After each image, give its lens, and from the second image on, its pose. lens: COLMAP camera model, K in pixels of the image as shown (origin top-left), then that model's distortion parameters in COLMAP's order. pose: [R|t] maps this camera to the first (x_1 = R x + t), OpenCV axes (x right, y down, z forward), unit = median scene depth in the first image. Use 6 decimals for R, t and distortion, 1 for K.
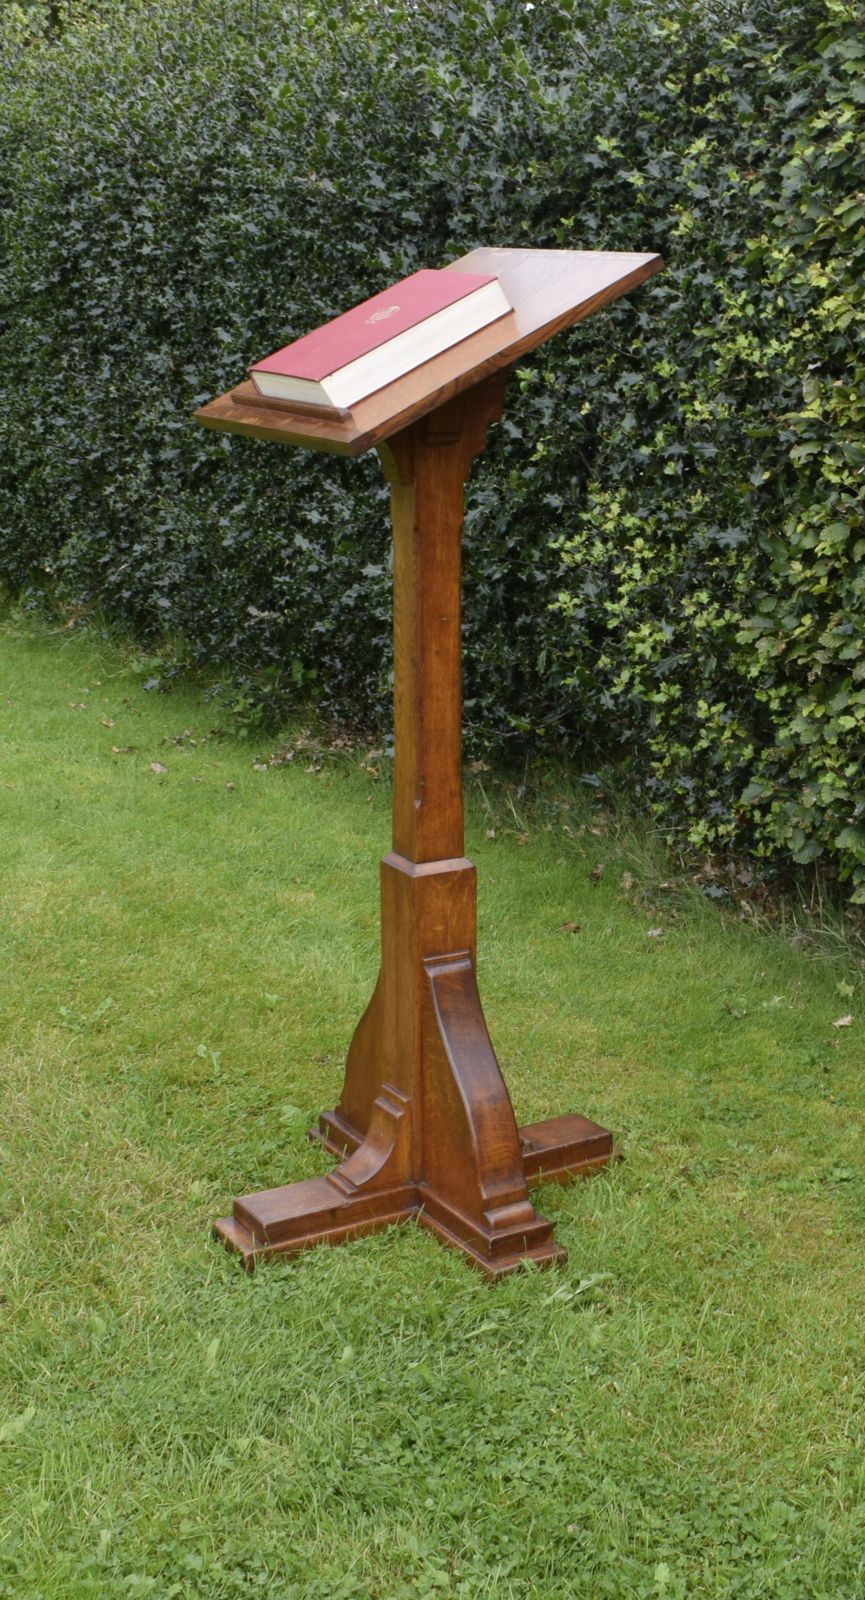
lens RADIAL K [[2175.9, 0, 740.7], [0, 2175.9, 830.0], [0, 0, 1]] dist [-0.020420, -0.043420]
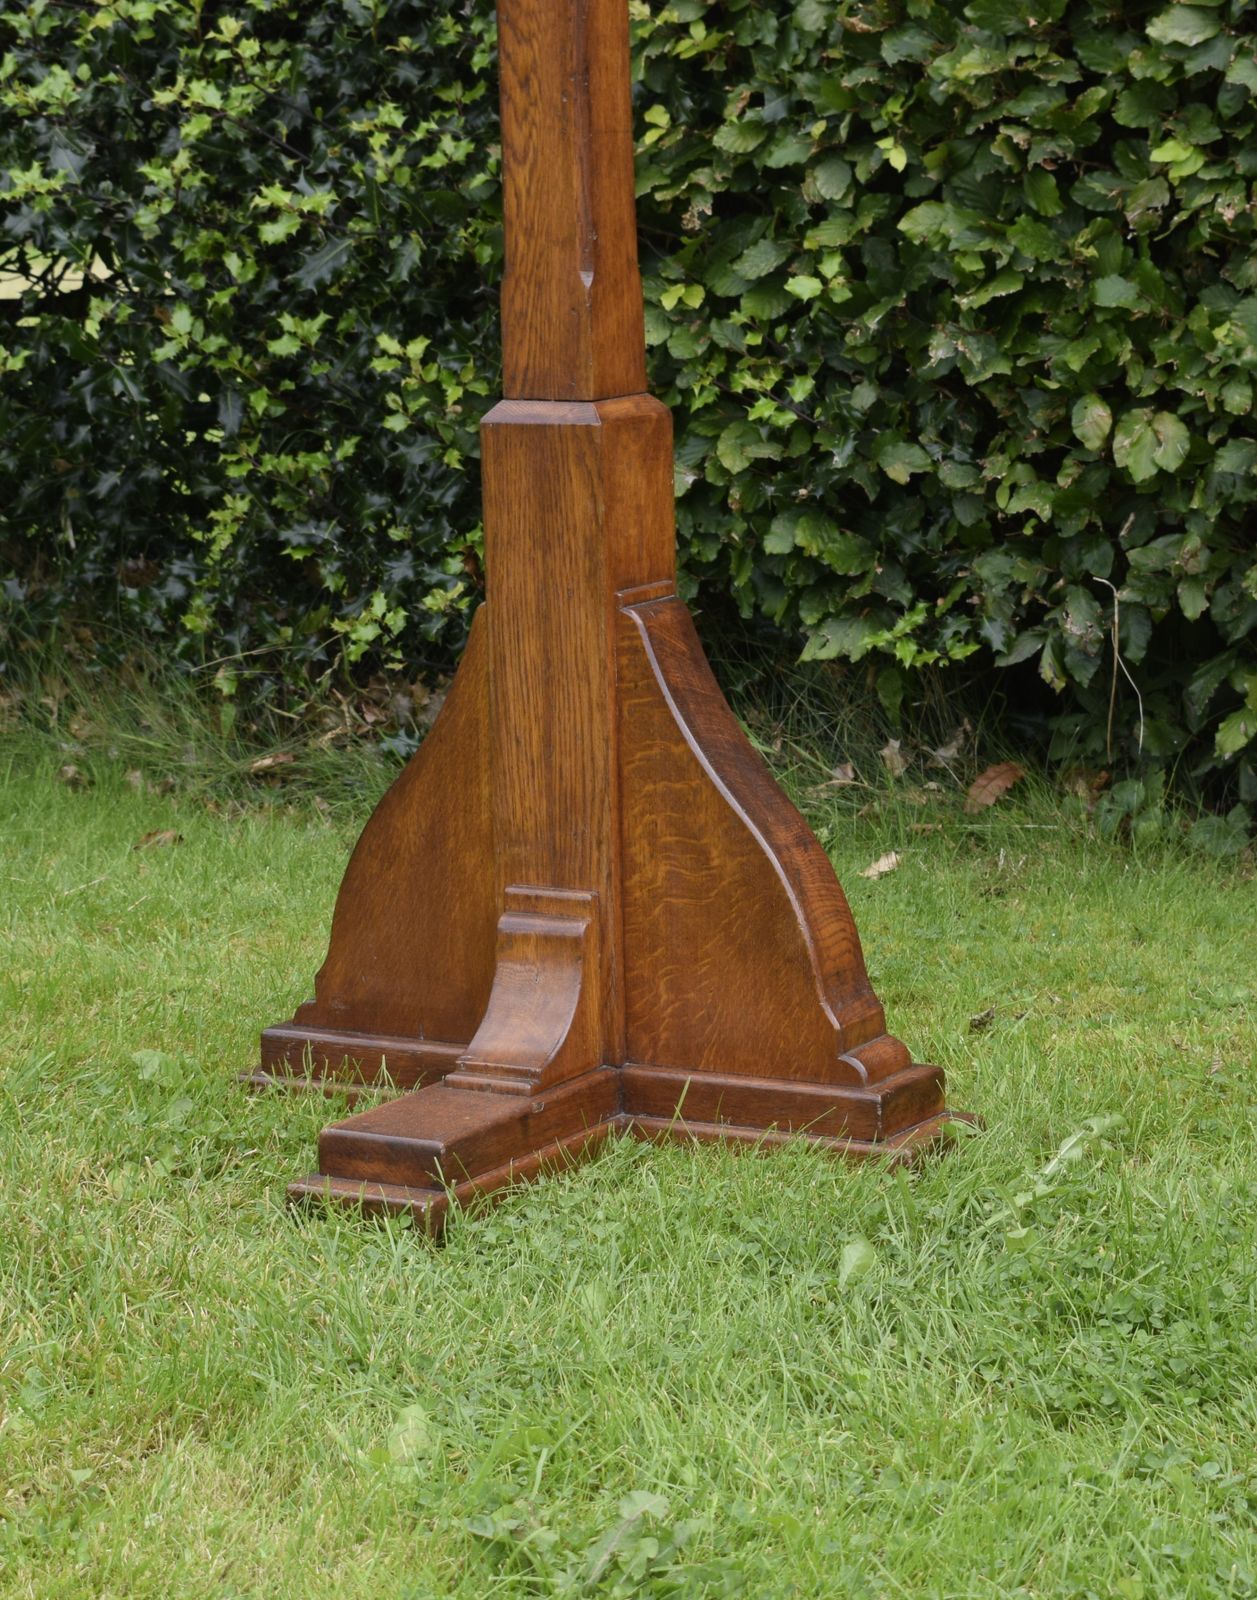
lens RADIAL K [[4737.5, 0, 665.9], [0, 4737.5, 893.8], [0, 0, 1]] dist [-0.034506, 0.227467]
pose [[0.914680, -0.131937, 0.382037, -0.395522], [0.159418, 0.986358, -0.041041, 0.122616], [-0.371411, 0.098443, 0.923235, -0.006287]]
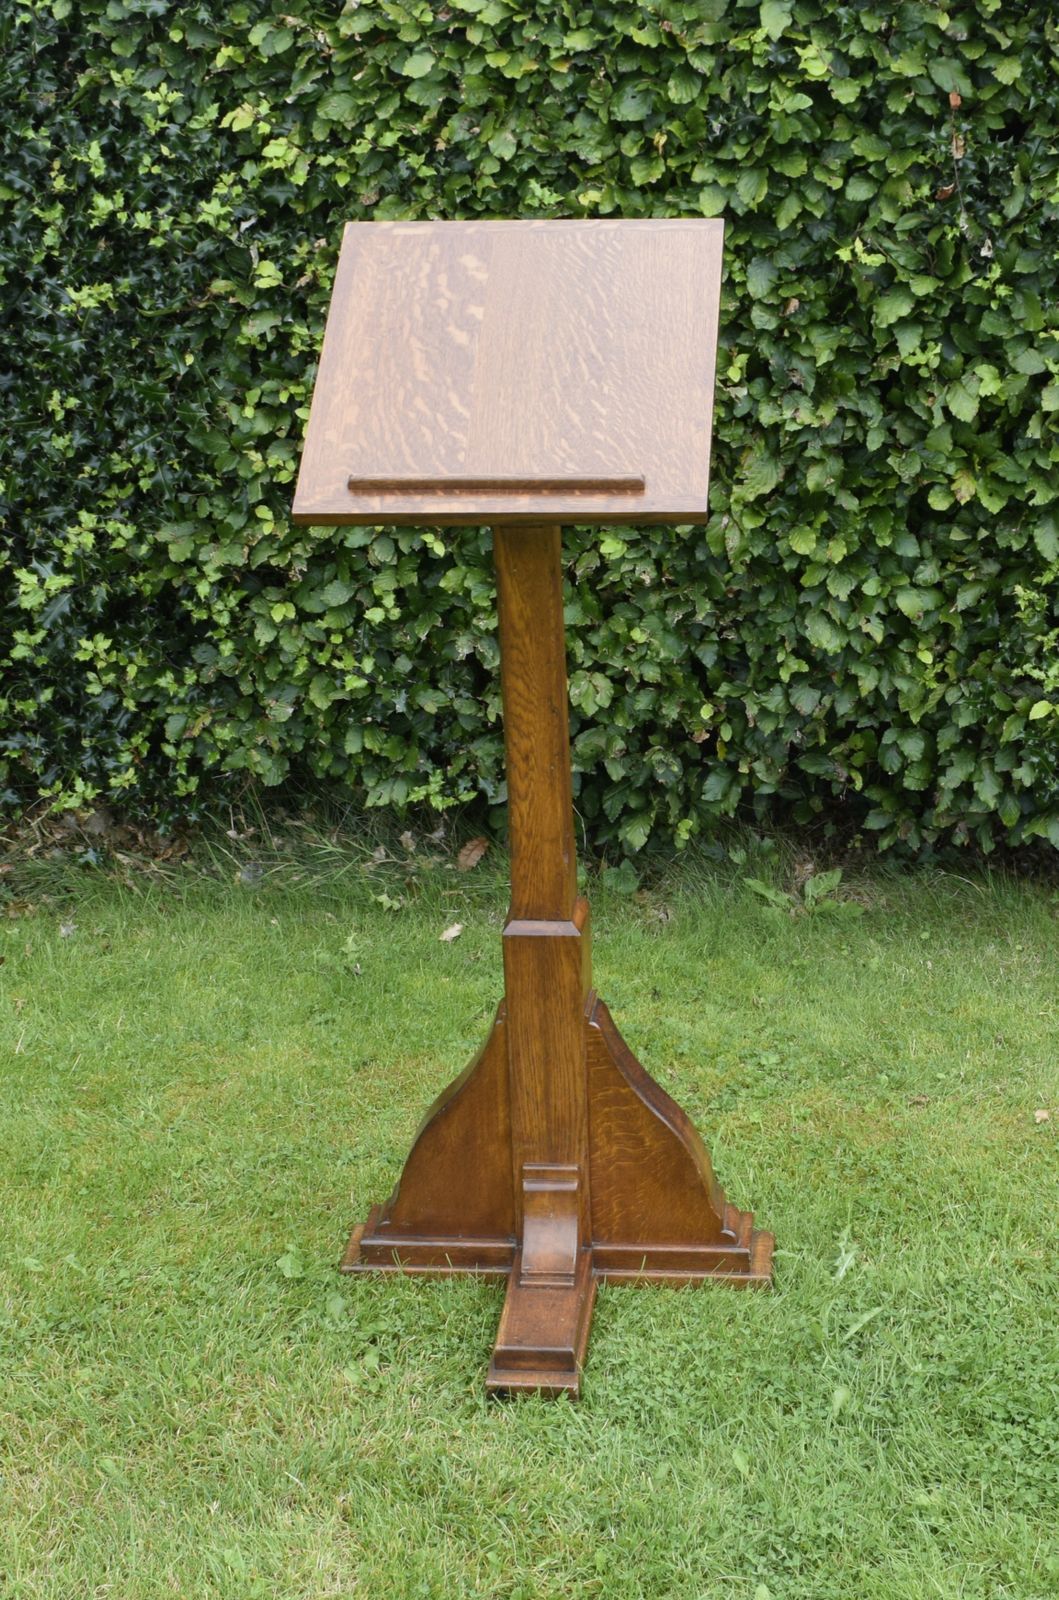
lens RADIAL K [[2946.4, 0, 664.5], [0, 2946.4, 857.2], [0, 0, 1]] dist [-0.018328, -0.067710]
pose [[0.652943, -0.357606, 0.667670, -0.651283], [0.240478, 0.933789, 0.264967, -0.226942], [-0.718217, -0.012448, 0.695708, 0.081035]]
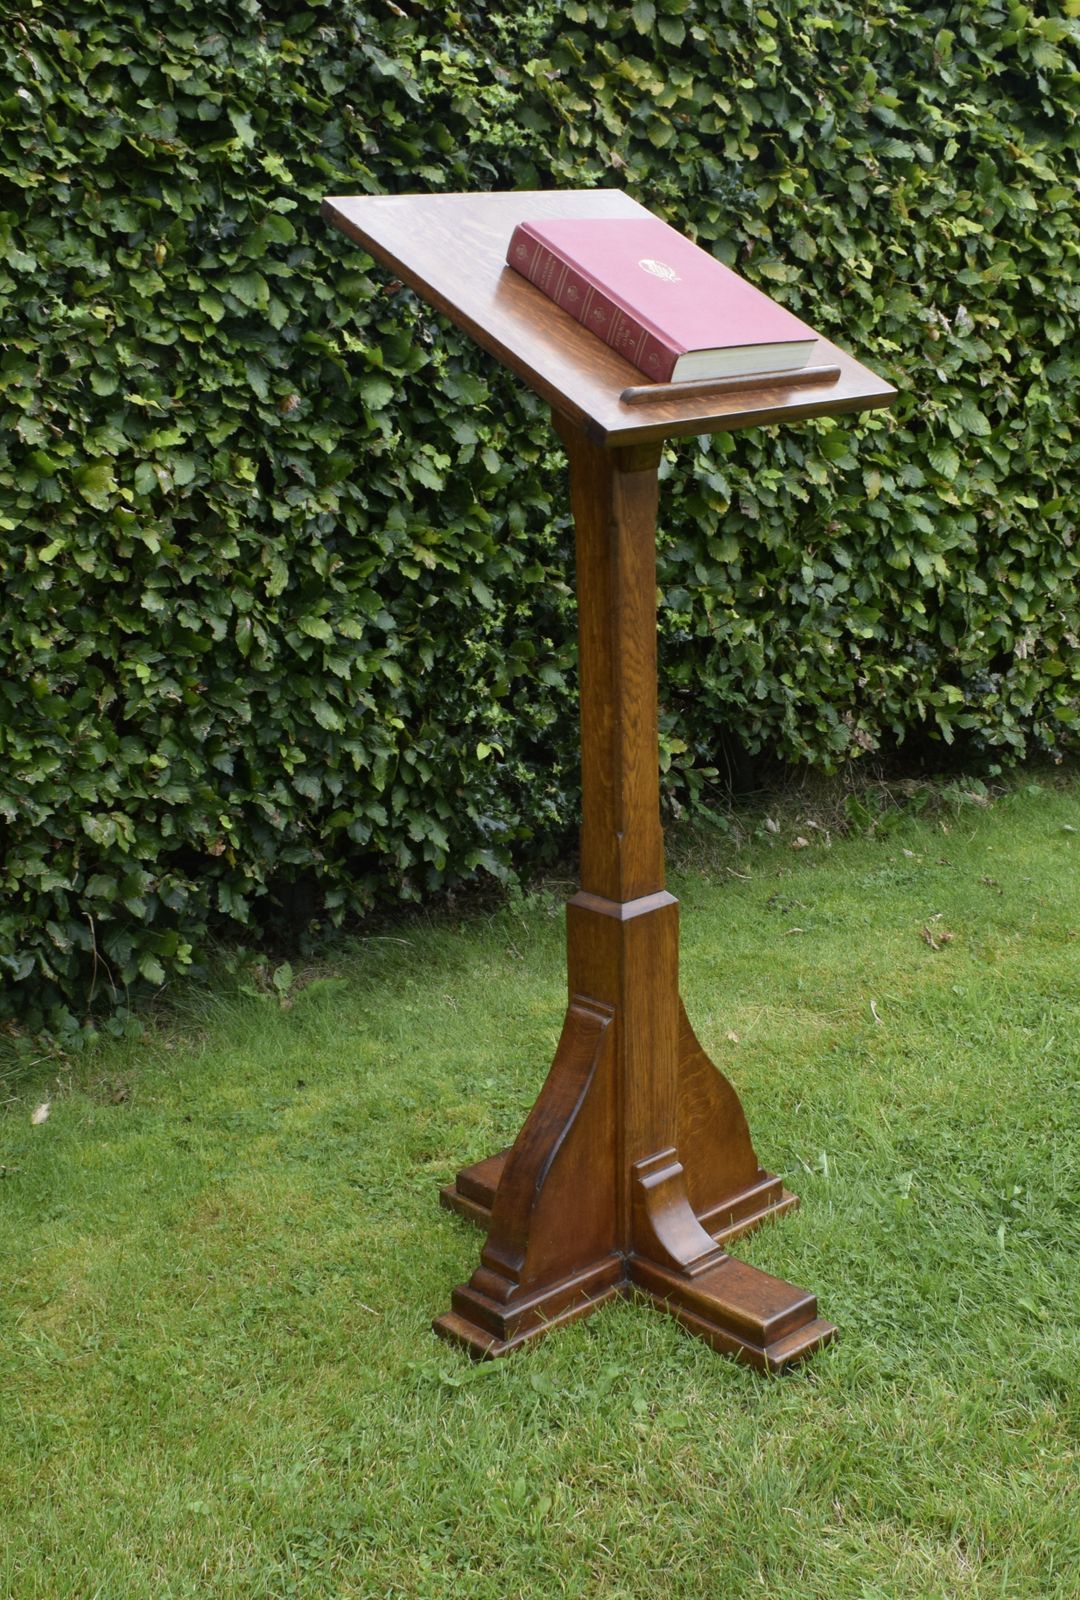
lens RADIAL K [[2043.0, 0, 564.6], [0, 2043.0, 874.4], [0, 0, 1]] dist [-0.026236, 0.021478]
pose [[-0.120116, -0.341882, 0.932035, -0.646601], [0.279202, 0.889306, 0.362191, -0.214015], [-0.952690, 0.303730, -0.011366, 0.729166]]
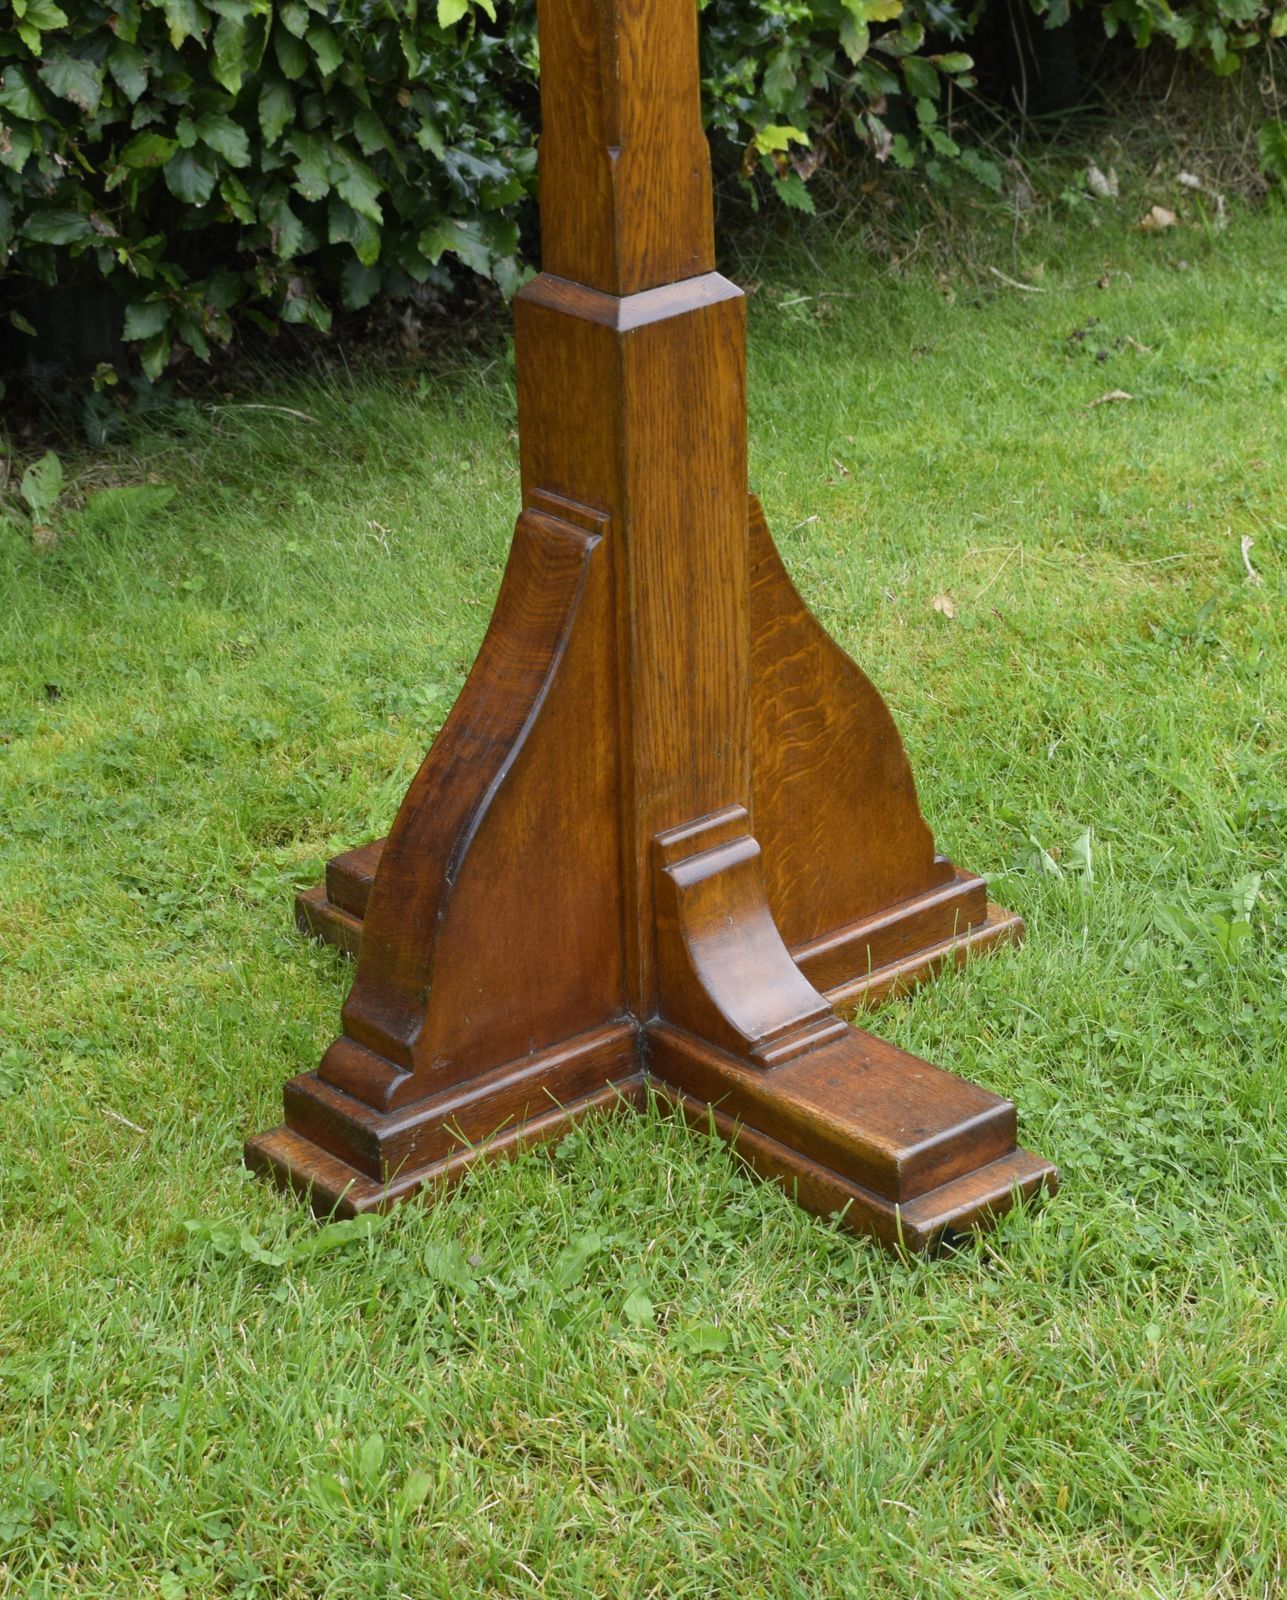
lens RADIAL K [[4294.6, 0, 622.2], [0, 4294.6, 925.8], [0, 0, 1]] dist [-0.001427, -0.126139]
pose [[-0.066386, -0.464867, 0.882888, -0.672068], [0.294371, 0.836332, 0.462488, -0.192772], [-0.953383, 0.290600, 0.081323, 0.686656]]
